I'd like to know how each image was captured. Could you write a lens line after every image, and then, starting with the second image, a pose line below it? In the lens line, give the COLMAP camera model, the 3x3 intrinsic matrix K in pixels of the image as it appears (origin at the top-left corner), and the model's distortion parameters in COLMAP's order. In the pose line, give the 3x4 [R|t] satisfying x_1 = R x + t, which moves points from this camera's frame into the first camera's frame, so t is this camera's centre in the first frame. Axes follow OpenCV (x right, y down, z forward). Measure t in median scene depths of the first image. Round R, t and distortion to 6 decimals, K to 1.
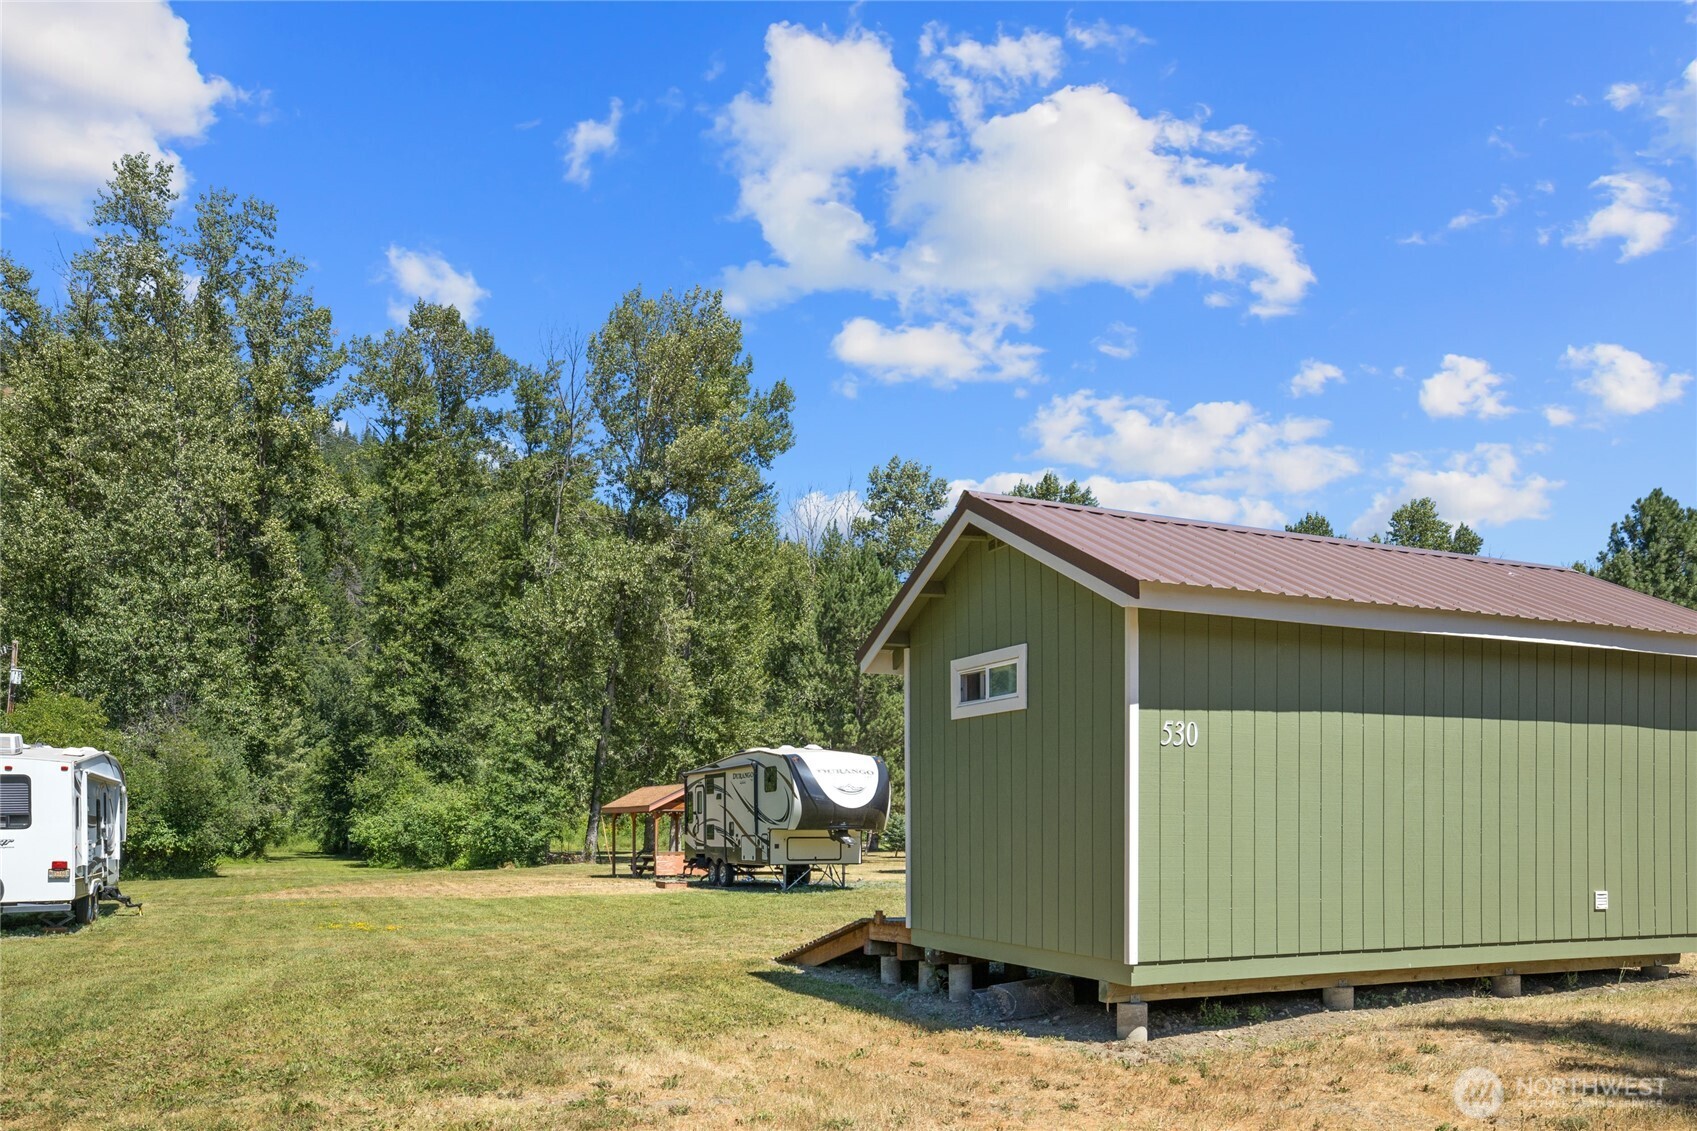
lens RADIAL K [[1212.7, 0, 853.6], [0, 1212.7, 762.6], [0, 0, 1]] dist [-0.075789, 0.064251]
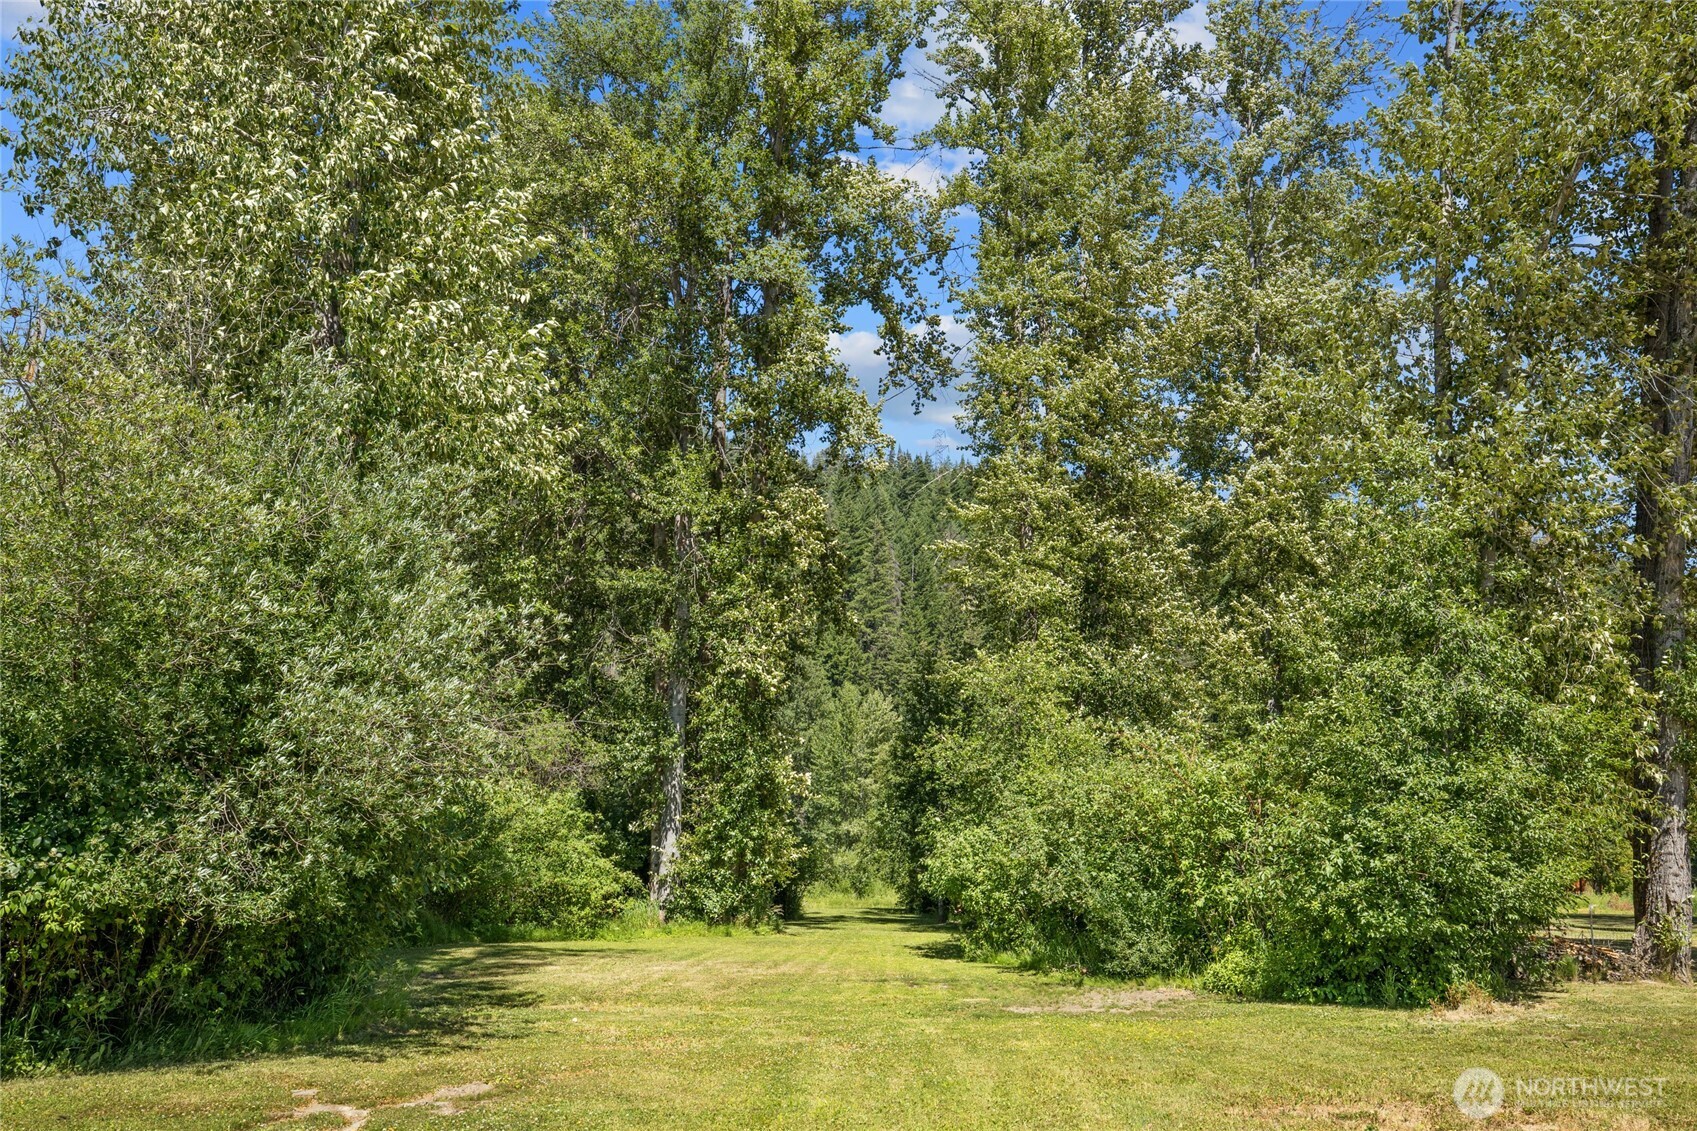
lens RADIAL K [[1378.0, 0, 848.5], [0, 1378.0, 565.5], [0, 0, 1]] dist [0.035684, -0.000363]
pose [[0.882629, -0.091892, -0.461001, -0.228344], [0.011910, 0.984763, -0.173491, 0.040627], [0.469919, 0.147638, 0.870275, 0.598035]]
